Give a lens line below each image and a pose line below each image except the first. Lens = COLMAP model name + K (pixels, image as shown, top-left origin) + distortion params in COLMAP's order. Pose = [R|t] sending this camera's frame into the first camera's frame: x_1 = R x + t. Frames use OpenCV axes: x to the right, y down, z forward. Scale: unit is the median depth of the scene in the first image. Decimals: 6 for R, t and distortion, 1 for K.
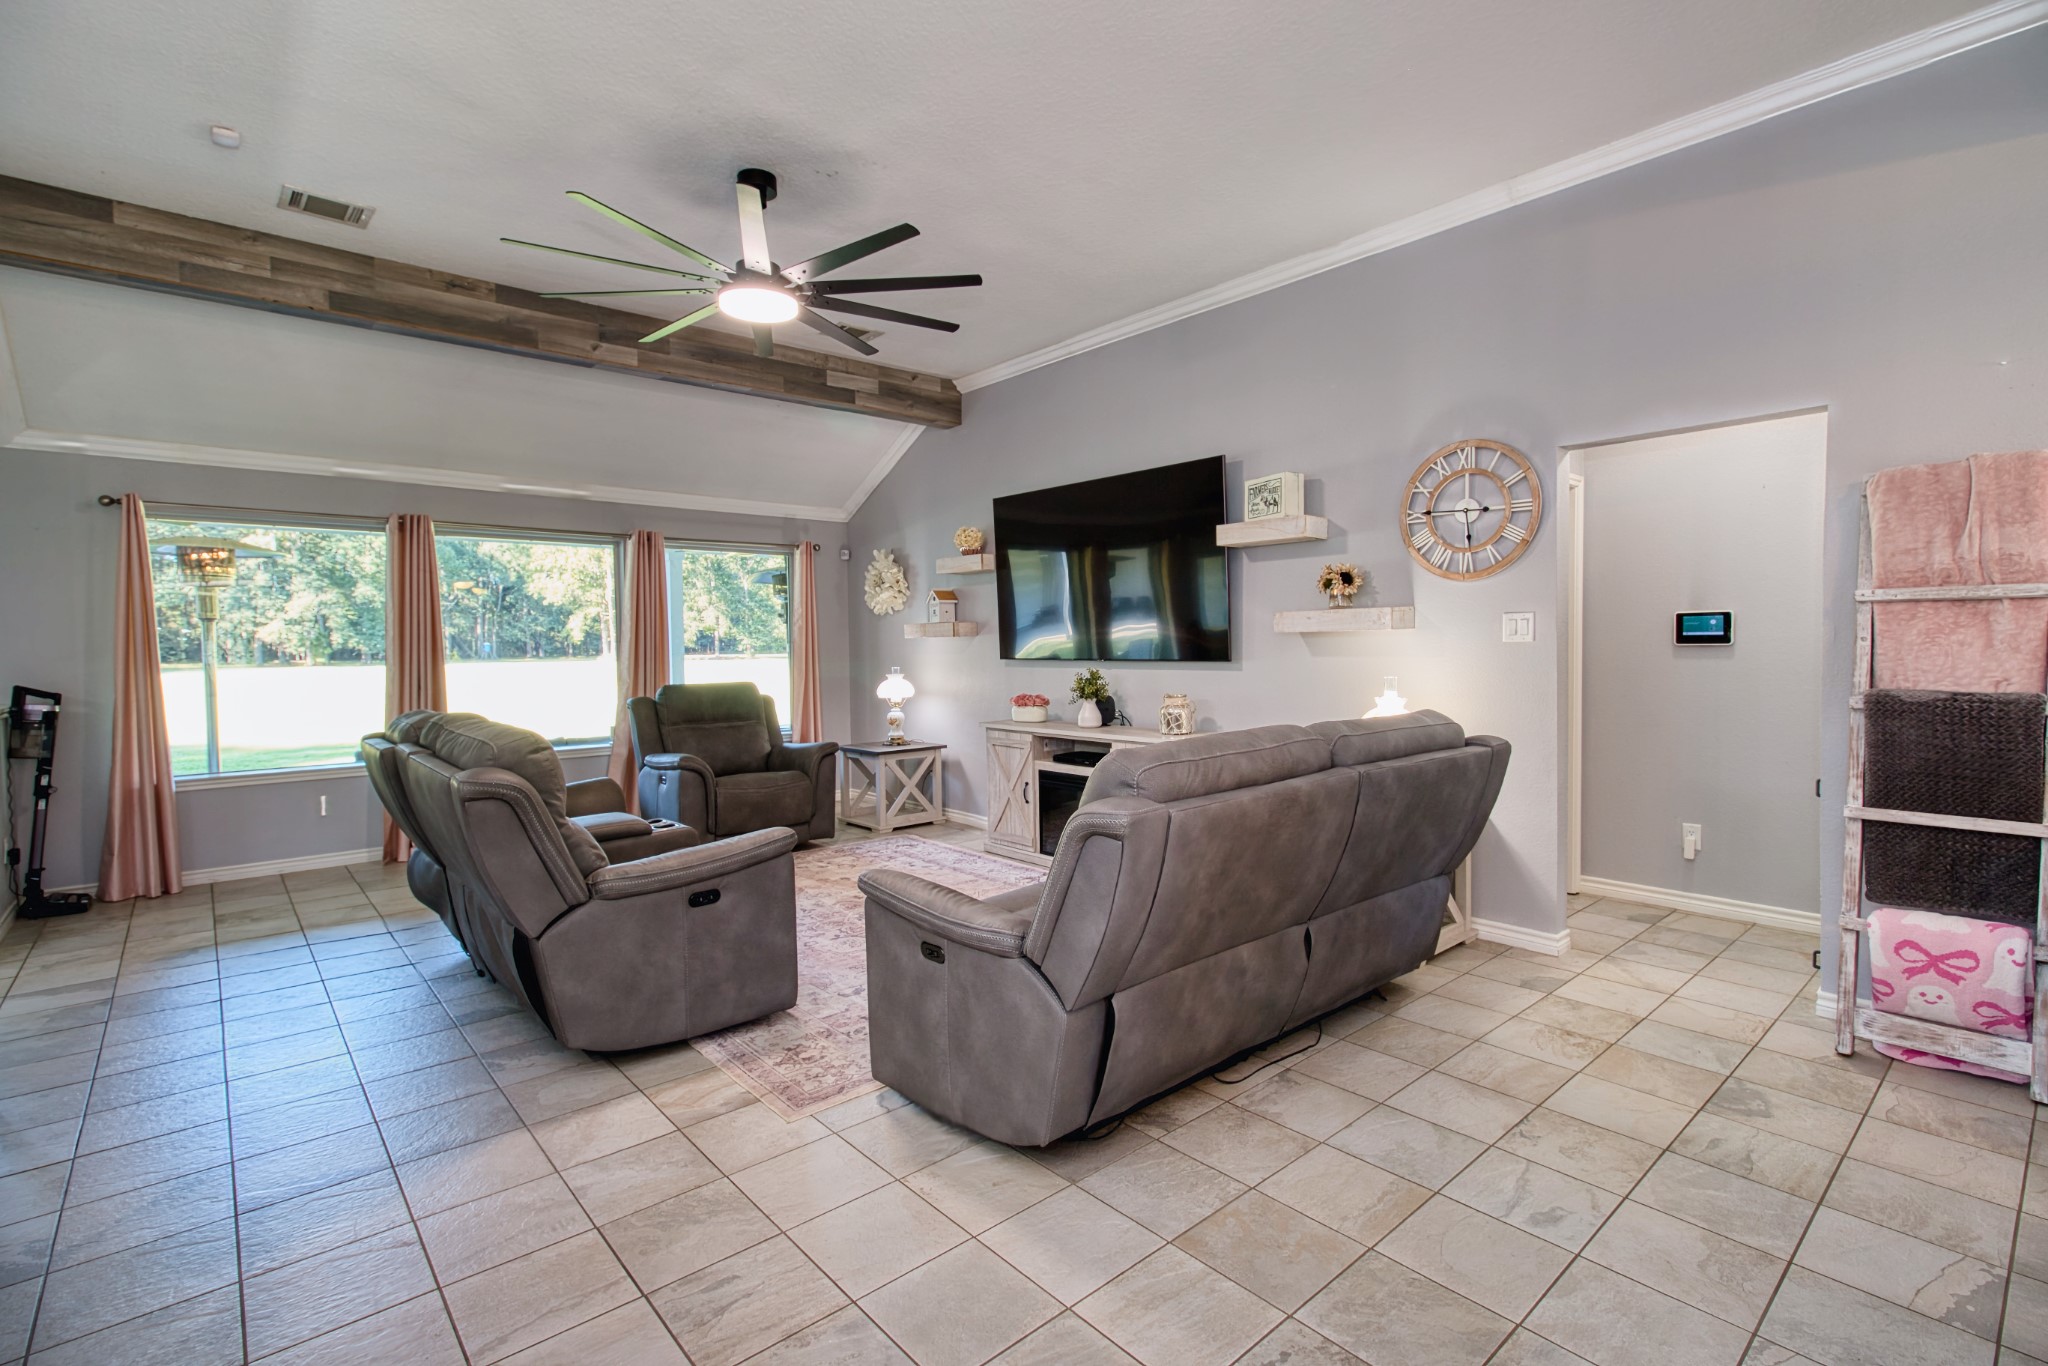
lens RADIAL K [[953.1, 0, 1025.9], [0, 953.1, 671.9], [0, 0, 1]] dist [0.003984, -0.001856]
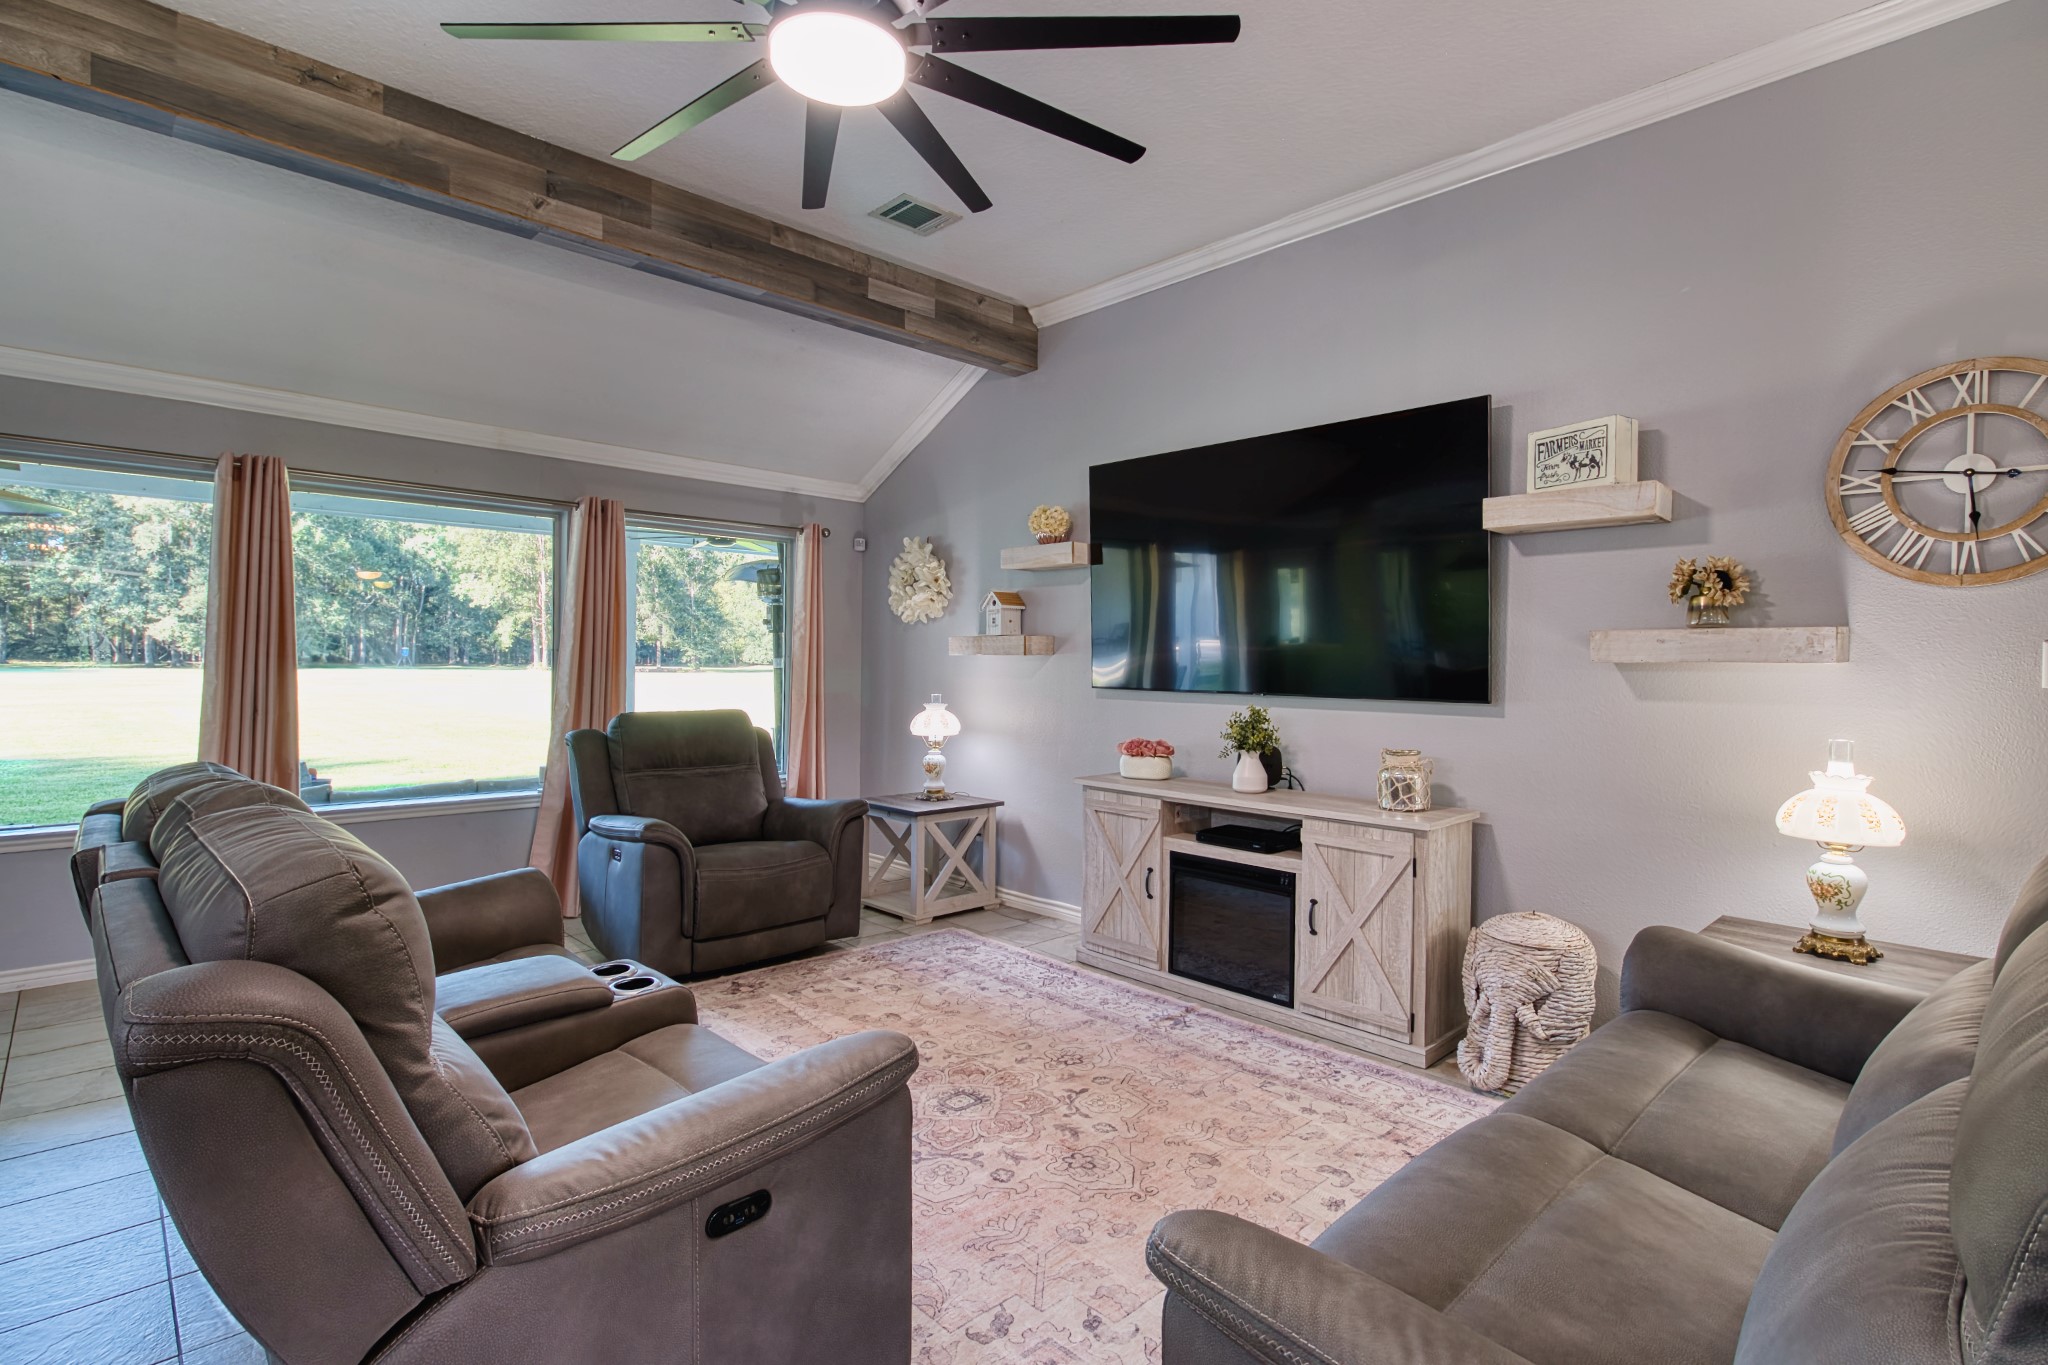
lens RADIAL K [[953.1, 0, 1004.9], [0, 953.1, 663.2], [0, 0, 1]] dist [0.003984, -0.001856]
pose [[0.998802, 0.025087, 0.042020, -0.137576], [-0.023868, 0.999287, -0.029258, -0.010046], [-0.042724, 0.028220, 0.998688, 0.309711]]
